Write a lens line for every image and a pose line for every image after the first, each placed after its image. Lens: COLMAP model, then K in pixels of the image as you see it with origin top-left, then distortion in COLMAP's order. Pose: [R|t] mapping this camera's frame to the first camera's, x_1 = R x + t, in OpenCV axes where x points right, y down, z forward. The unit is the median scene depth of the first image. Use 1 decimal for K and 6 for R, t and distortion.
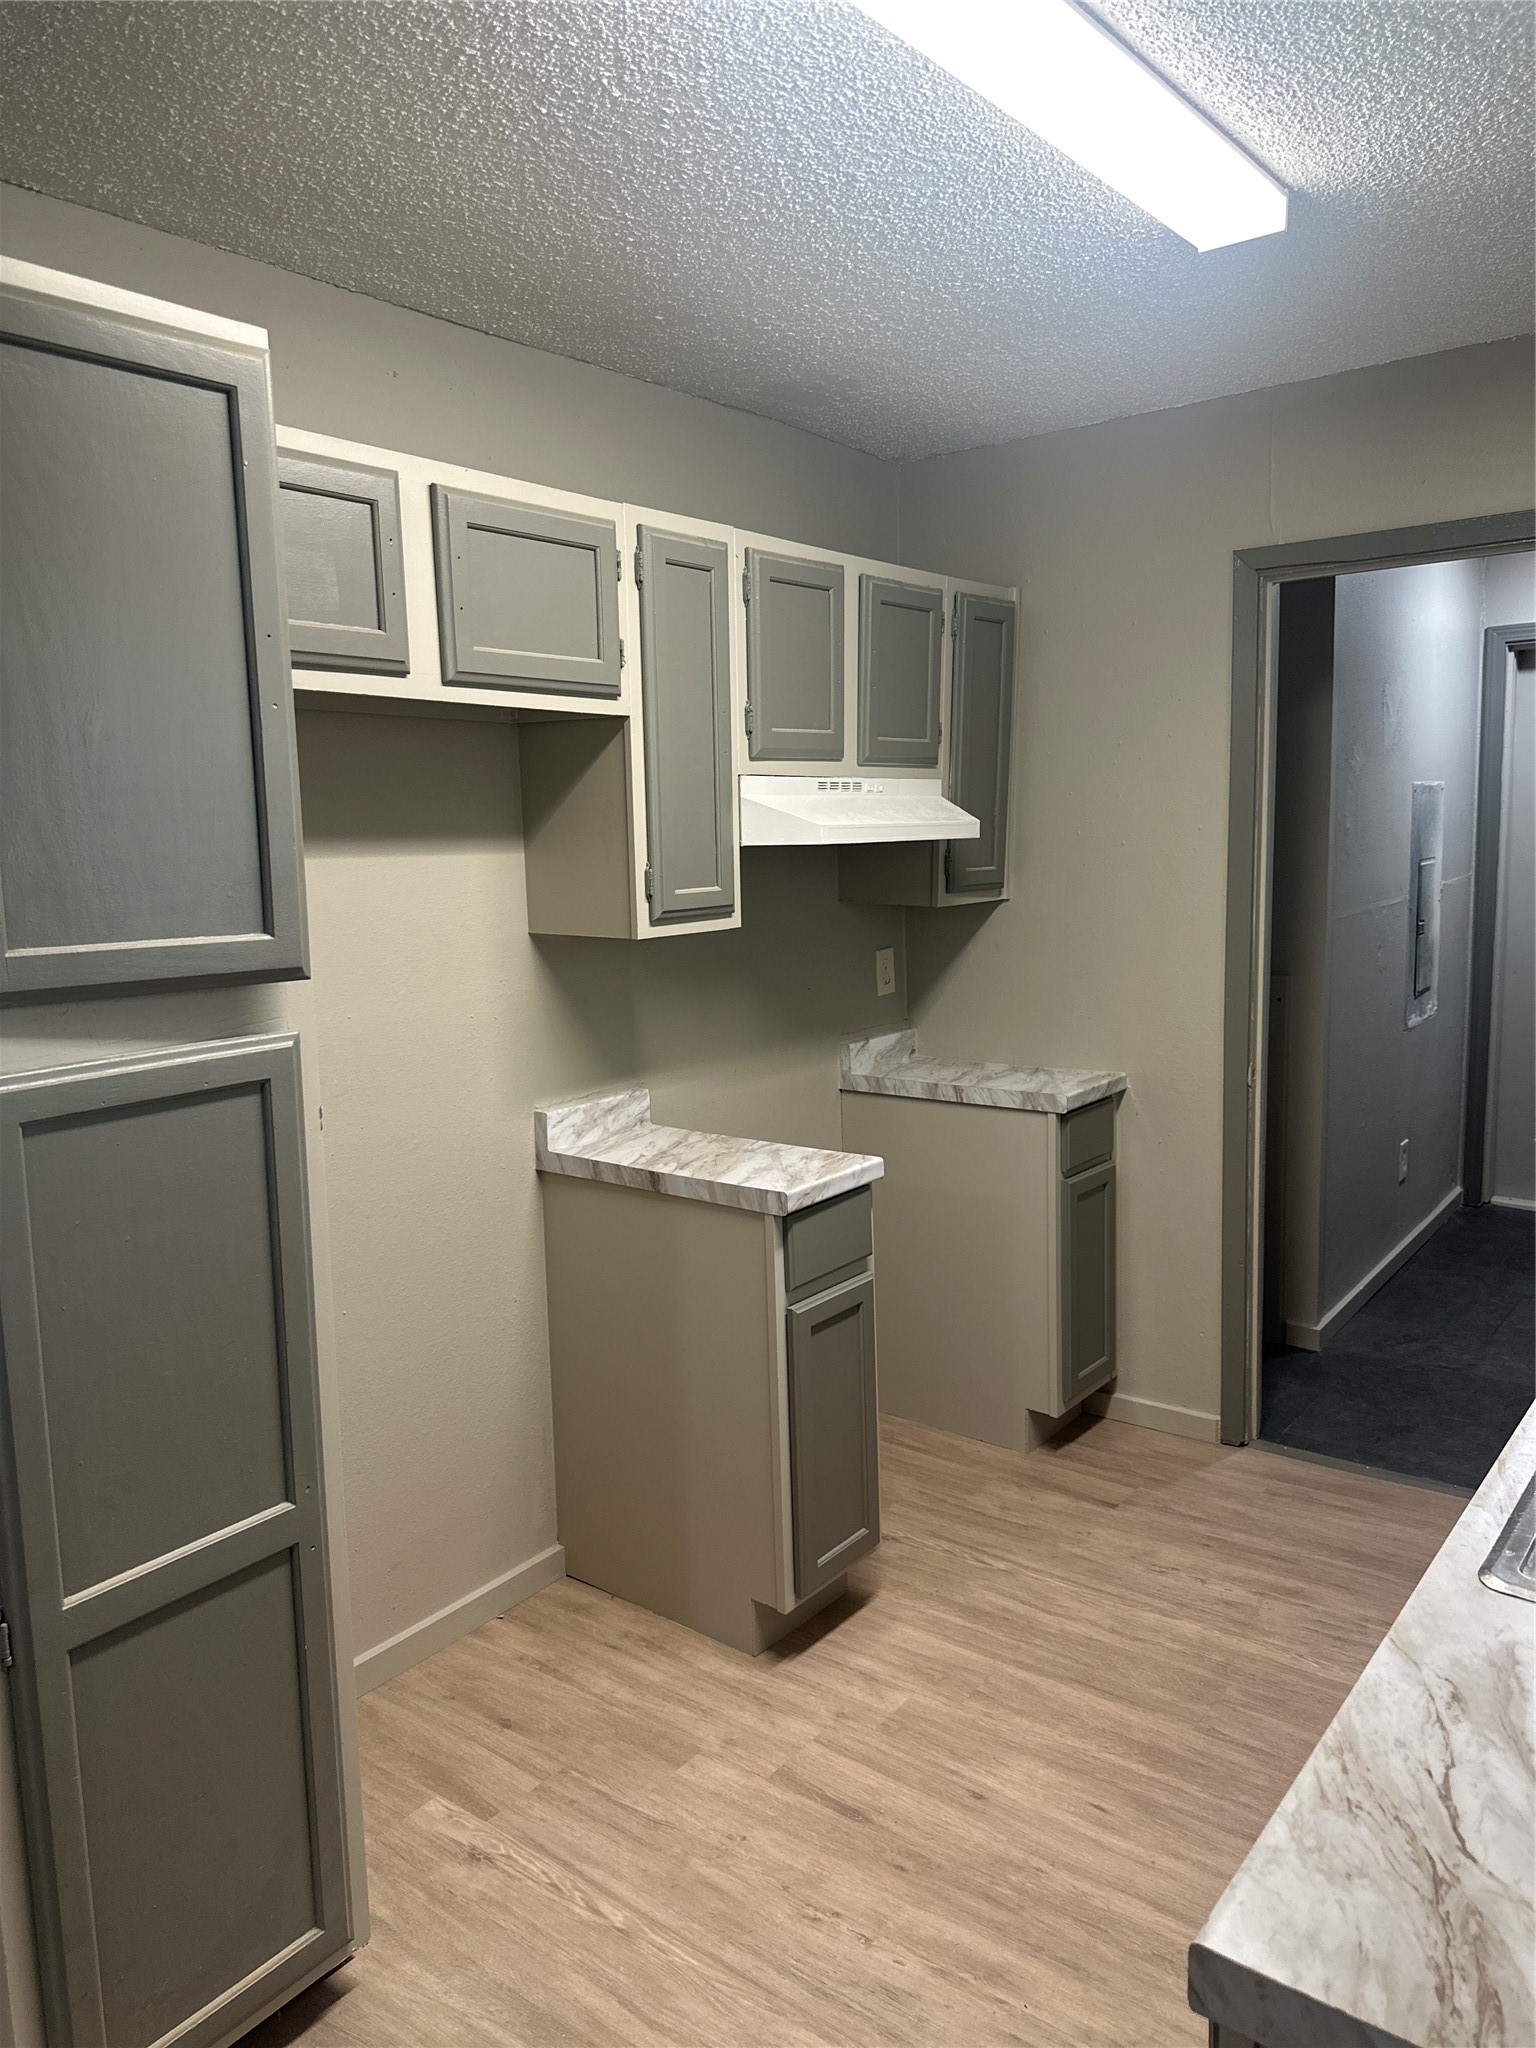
lens RADIAL K [[1467.9, 0, 768.0], [0, 1467.9, 1024.0], [0, 0, 1]] dist [0.018478, 0.004992]
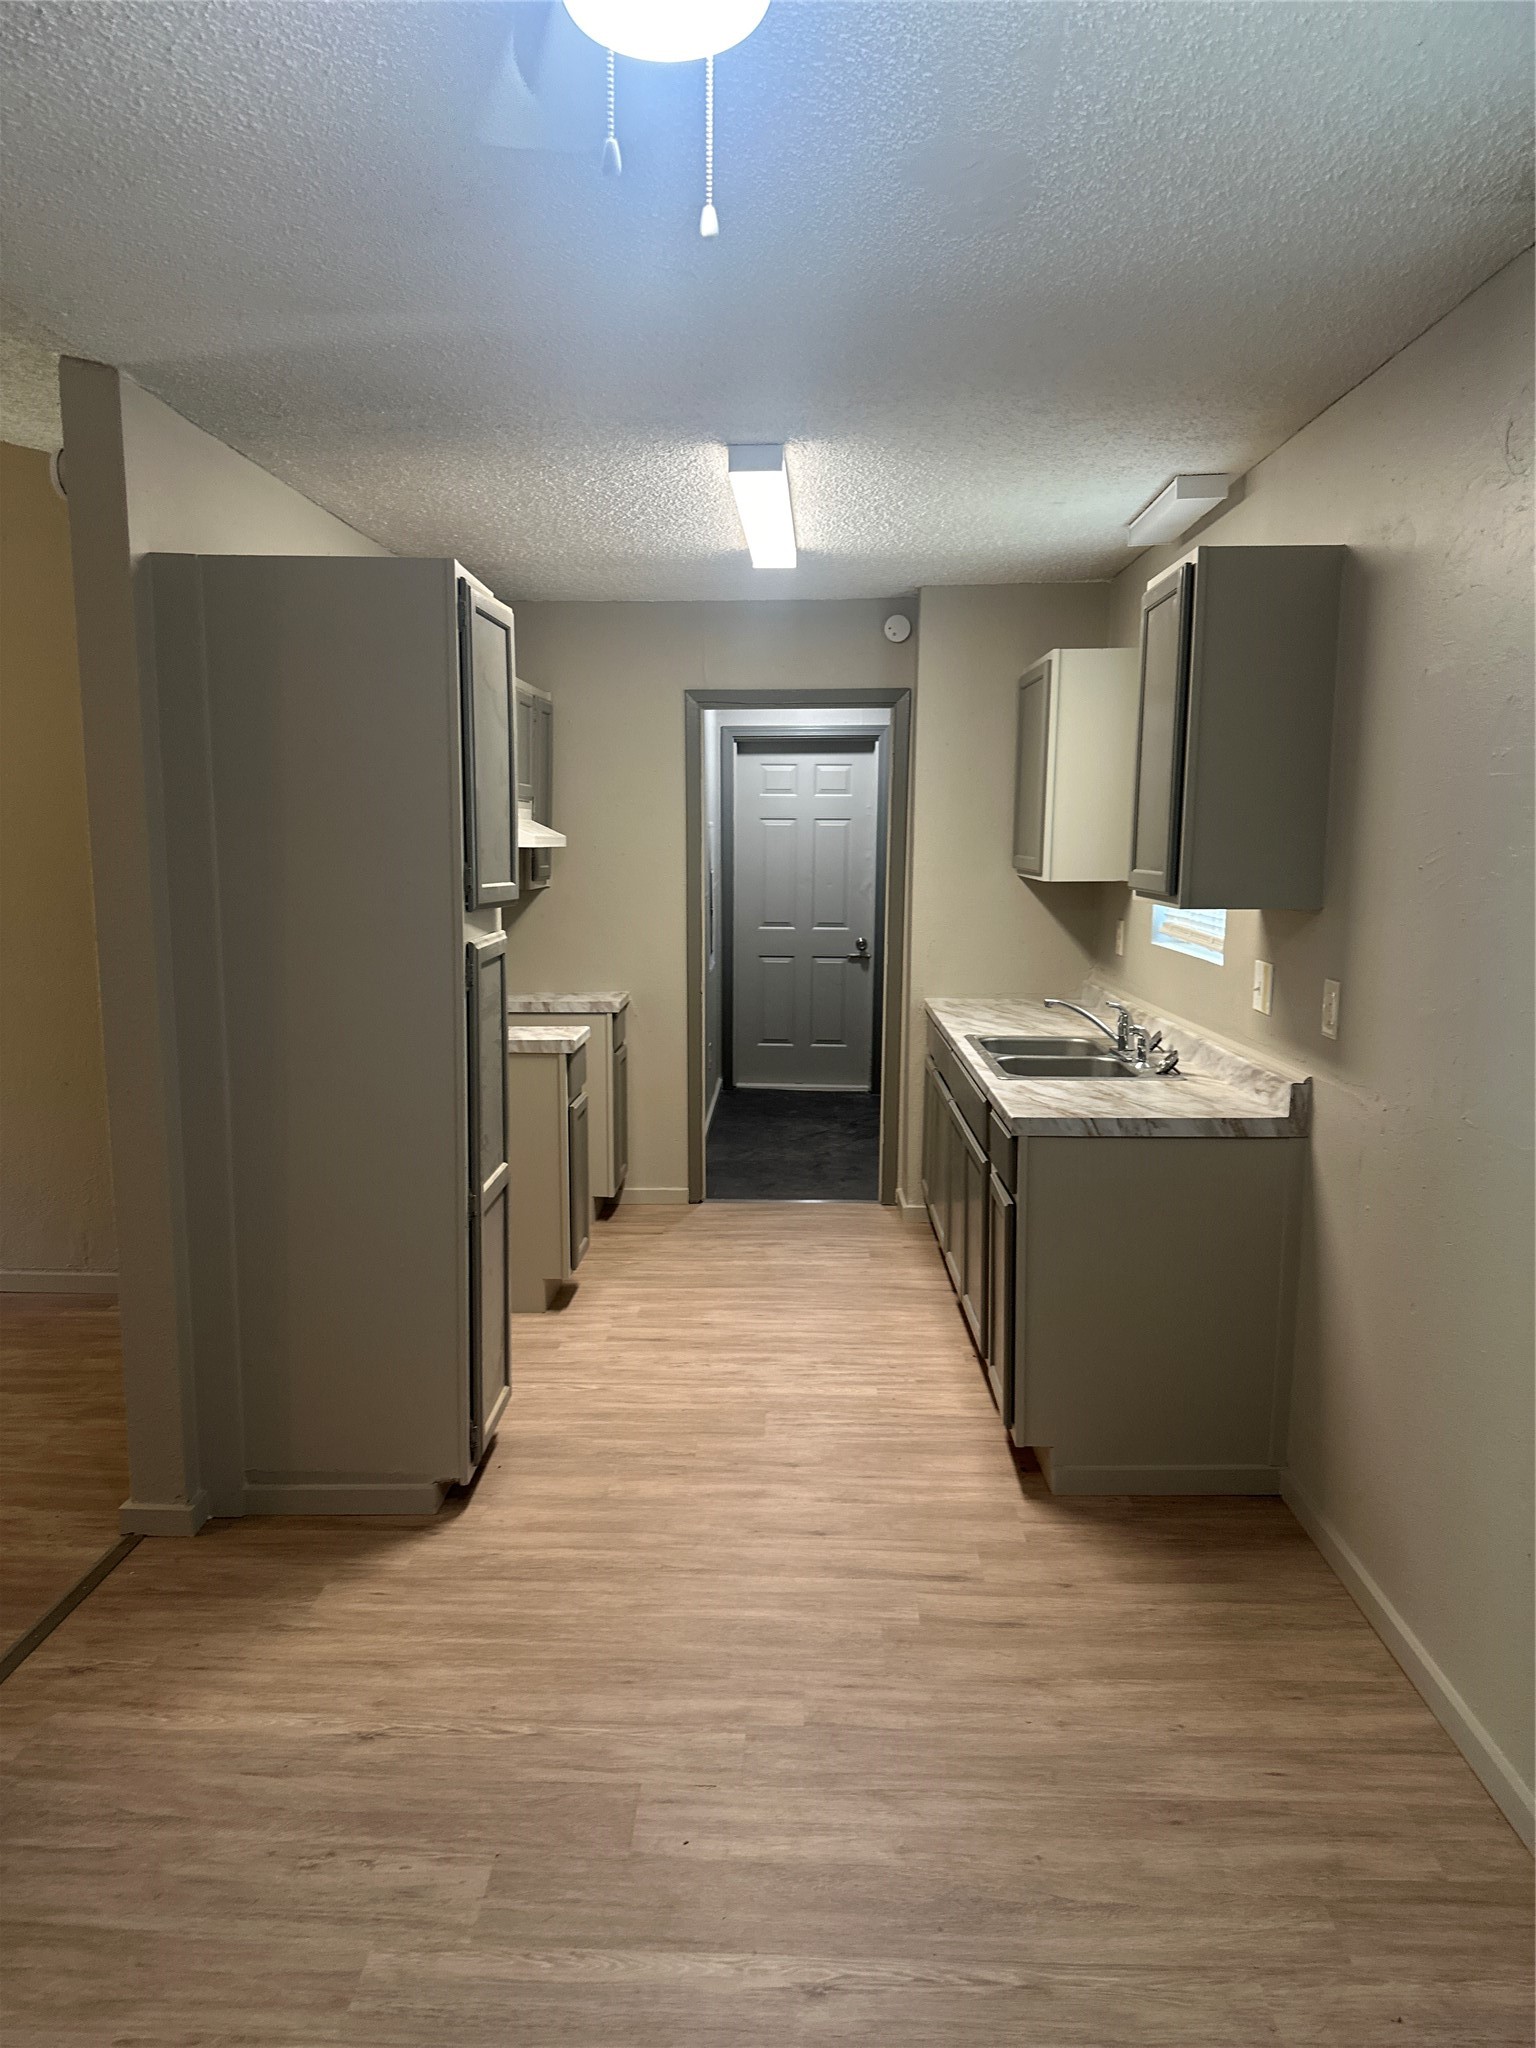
lens RADIAL K [[1388.4, 0, 764.9], [0, 1388.4, 1075.2], [0, 0, 1]] dist [0.000017, -0.001788]
pose [[0.807043, -0.070176, 0.586309, -0.734690], [0.055467, 0.997532, 0.043046, 0.088577], [-0.587882, -0.002219, 0.808943, -0.485092]]
